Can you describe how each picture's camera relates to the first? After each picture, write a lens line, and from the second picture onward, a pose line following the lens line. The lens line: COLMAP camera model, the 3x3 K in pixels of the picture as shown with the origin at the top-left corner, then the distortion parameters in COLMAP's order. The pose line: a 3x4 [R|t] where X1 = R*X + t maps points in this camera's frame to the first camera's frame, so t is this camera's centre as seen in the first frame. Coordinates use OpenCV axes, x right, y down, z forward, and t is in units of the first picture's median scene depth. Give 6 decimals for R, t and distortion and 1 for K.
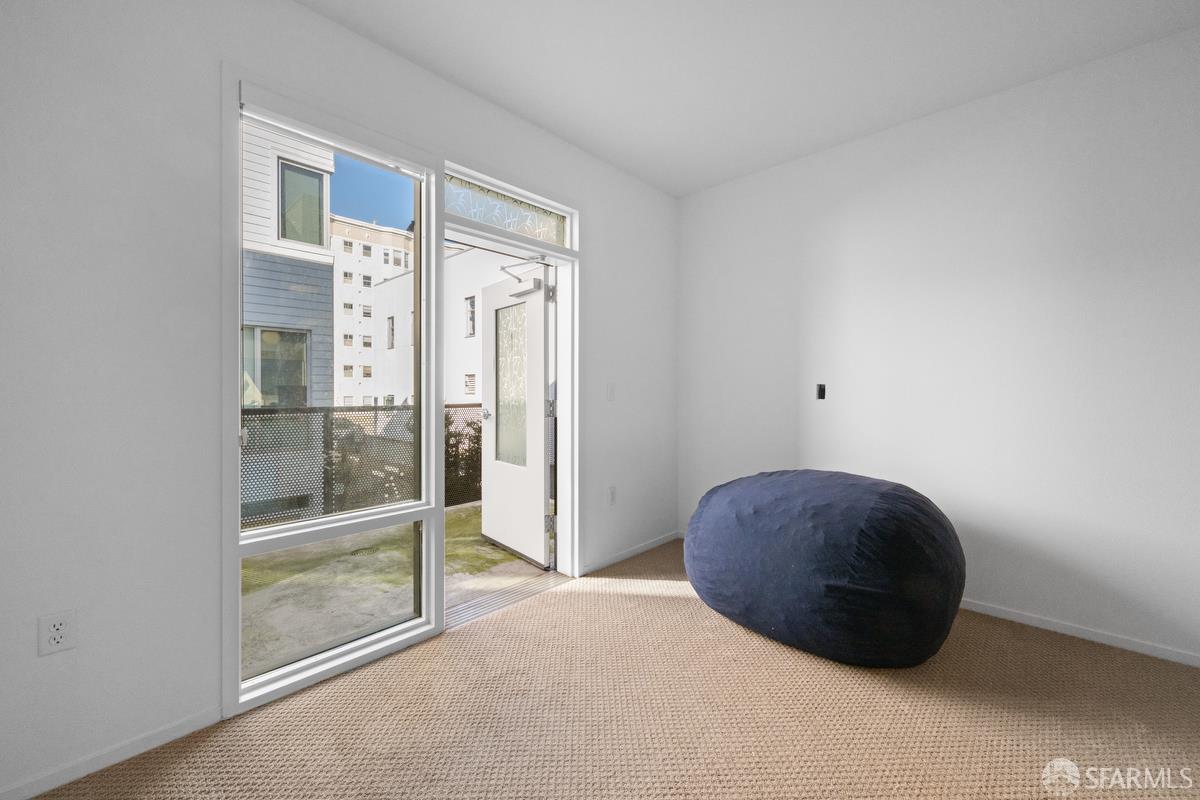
lens RADIAL K [[472.0, 0, 601.4], [0, 472.0, 392.9], [0, 0, 1]] dist [0.000122, 0.000072]
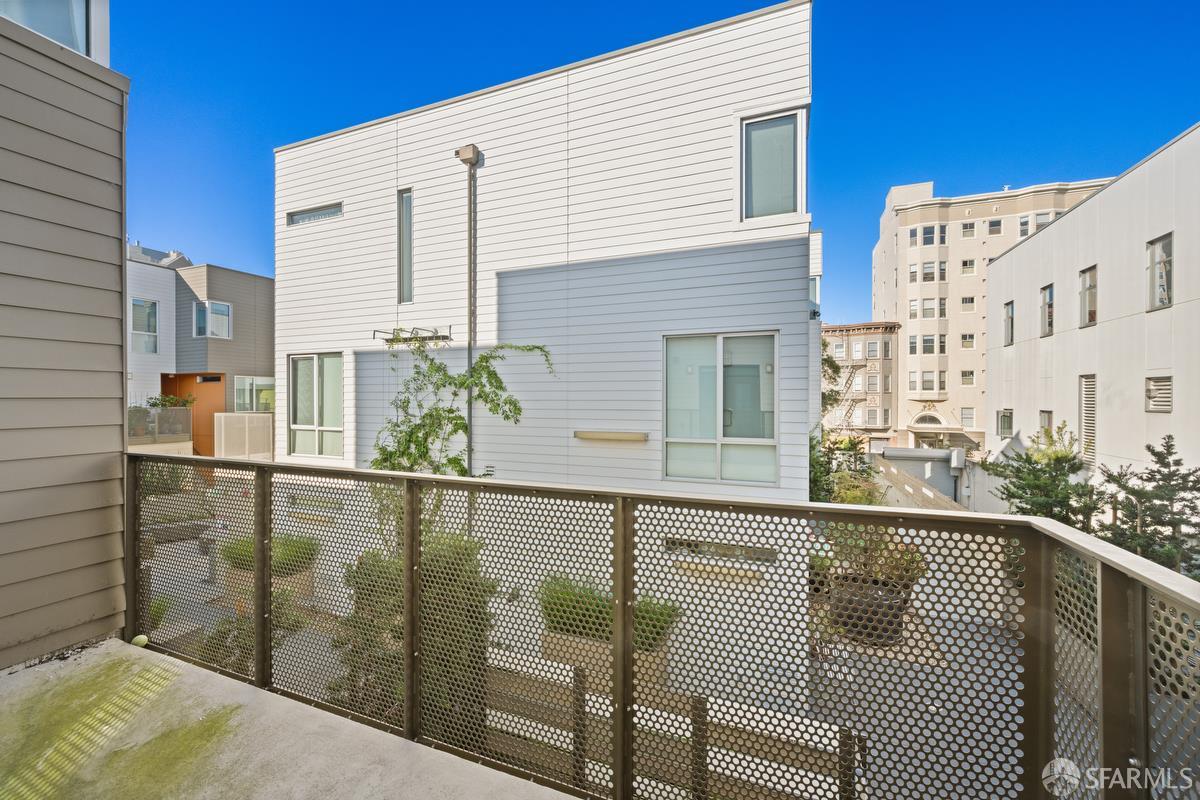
lens RADIAL K [[472.0, 0, 602.7], [0, 472.0, 400.3], [0, 0, 1]] dist [0.000122, 0.000072]
pose [[0.380405, 0.005358, -0.924804, -0.108771], [-0.006617, 0.999973, 0.003071, -0.083528], [0.924796, 0.004951, 0.380431, 1.661041]]
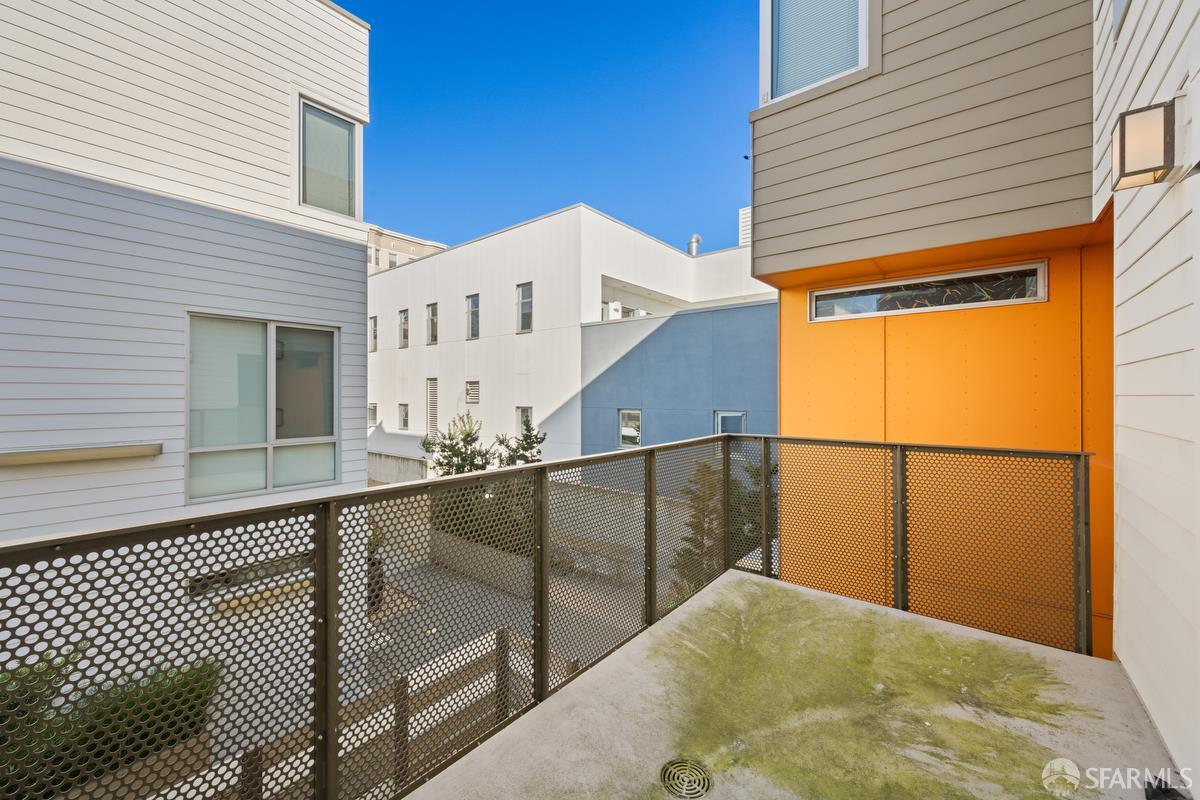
lens RADIAL K [[472.0, 0, 605.4], [0, 472.0, 393.5], [0, 0, 1]] dist [0.000122, 0.000072]
pose [[0.996597, -0.001377, 0.082414, -0.920709], [0.002019, 0.999968, -0.007704, -0.077320], [-0.082401, 0.007844, 0.996568, 0.771599]]
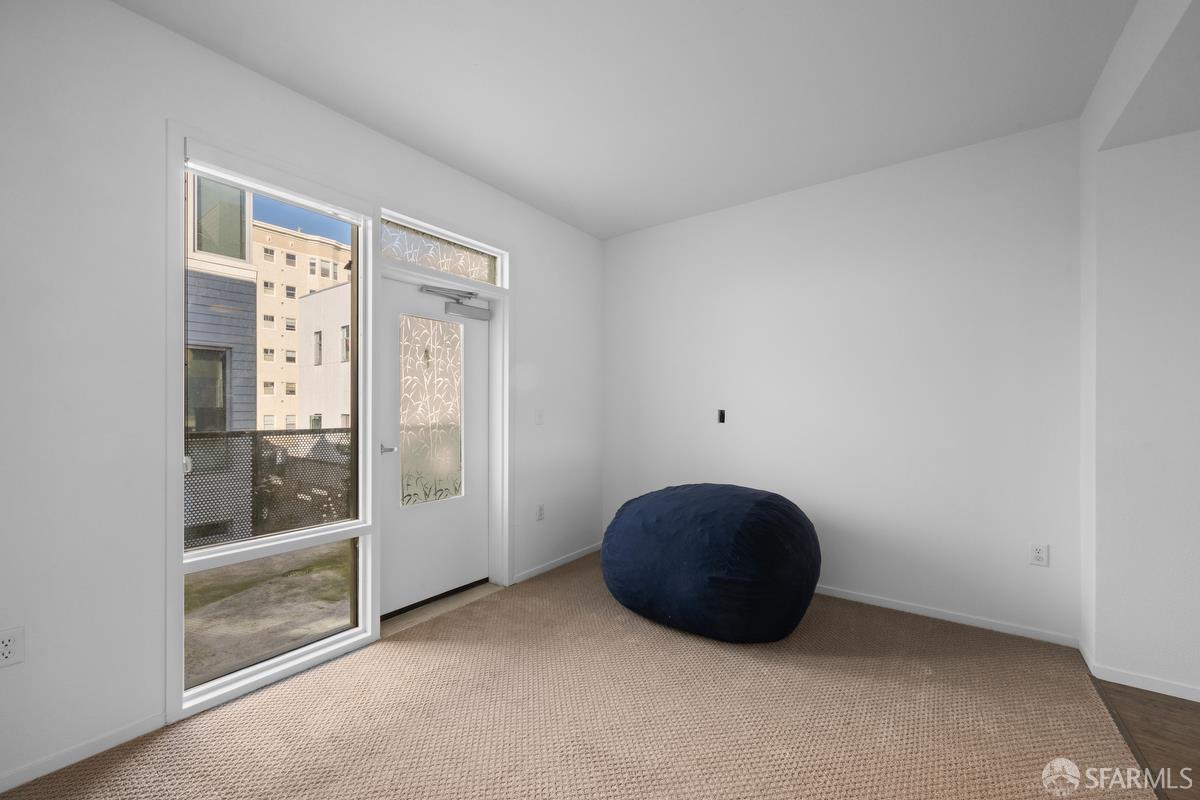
lens RADIAL K [[472.0, 0, 604.4], [0, 472.0, 407.1], [0, 0, 1]] dist [0.000122, 0.000072]
pose [[0.991866, -0.000081, 0.127284, 0.041666], [0.000999, 0.999974, -0.007151, -0.021853], [-0.127280, 0.007220, 0.991841, -0.149344]]
